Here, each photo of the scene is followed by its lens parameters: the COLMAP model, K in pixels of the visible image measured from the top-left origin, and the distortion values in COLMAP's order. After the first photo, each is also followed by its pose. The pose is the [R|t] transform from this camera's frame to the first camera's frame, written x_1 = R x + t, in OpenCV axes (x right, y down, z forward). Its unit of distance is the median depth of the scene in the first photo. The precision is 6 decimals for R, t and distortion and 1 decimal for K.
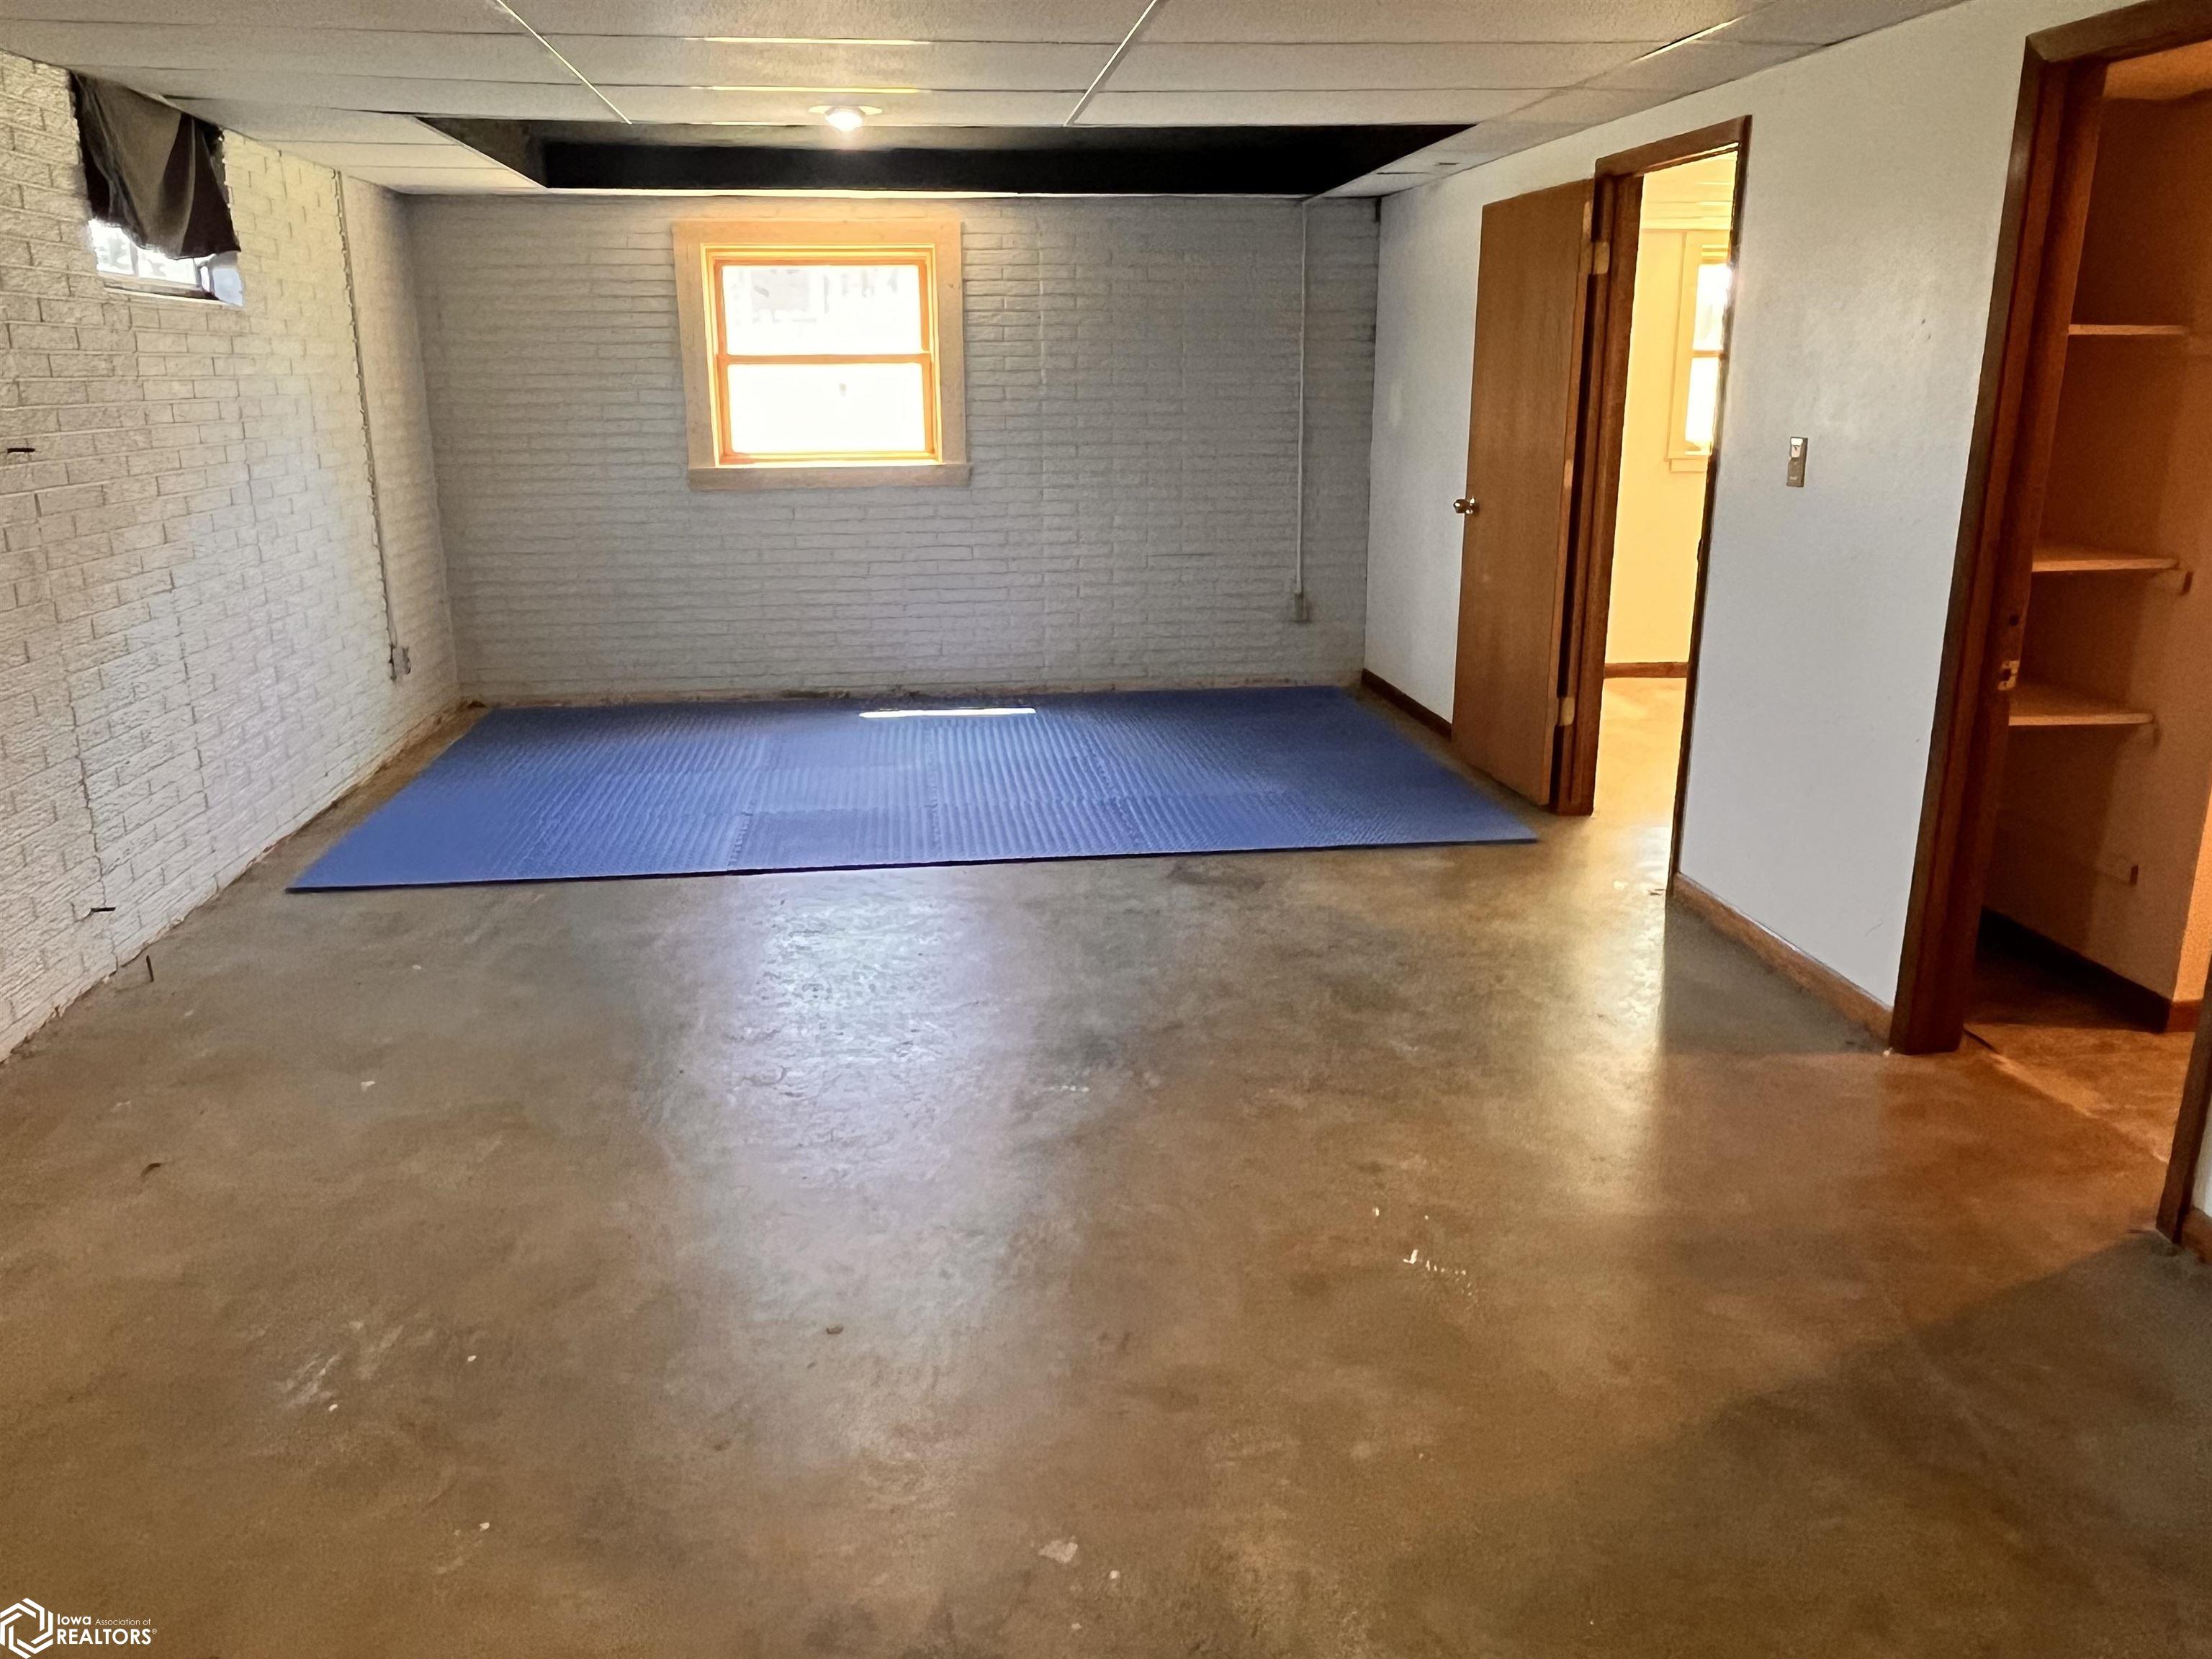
lens RADIAL K [[1606.4, 0, 1106.0], [0, 1606.4, 829.5], [0, 0, 1]] dist [0.004049, 0.000466]
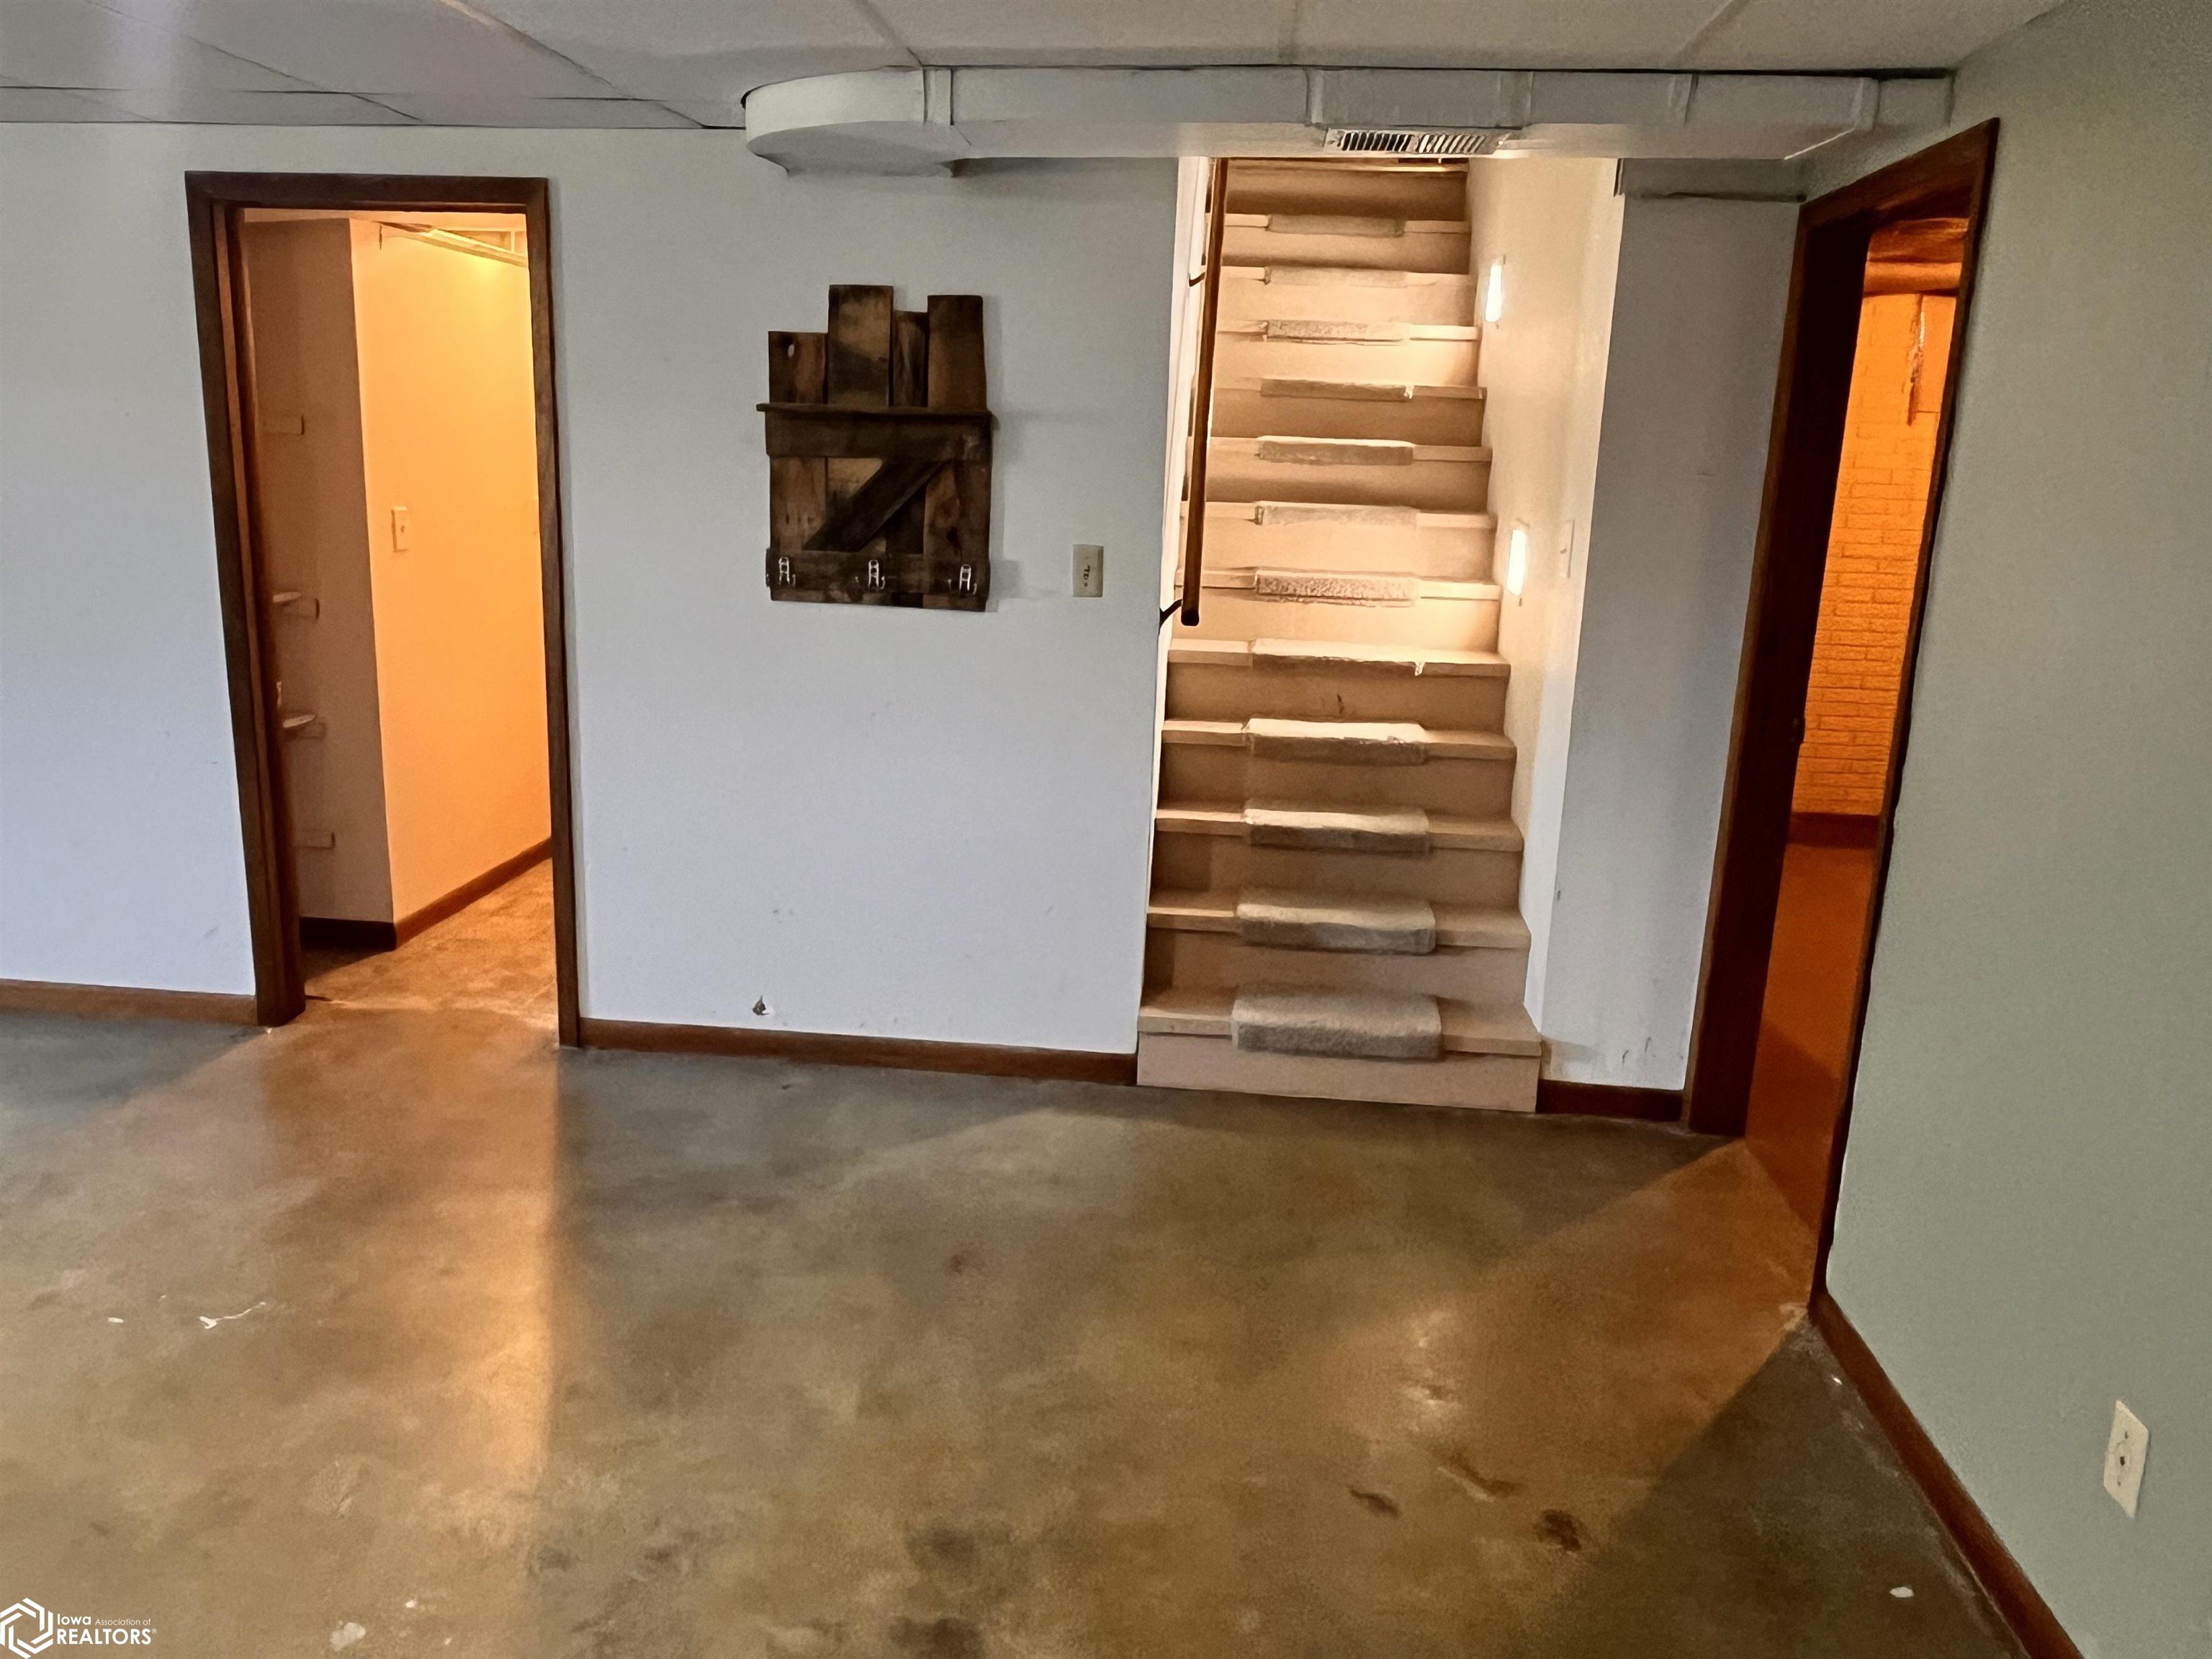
lens RADIAL K [[1606.4, 0, 1106.0], [0, 1606.4, 829.5], [0, 0, 1]] dist [0.004049, 0.000466]
pose [[0.195147, -0.225088, 0.954596, -0.478308], [0.234706, 0.955746, 0.177379, -0.065188], [-0.952277, 0.189435, 0.239340, 0.119771]]
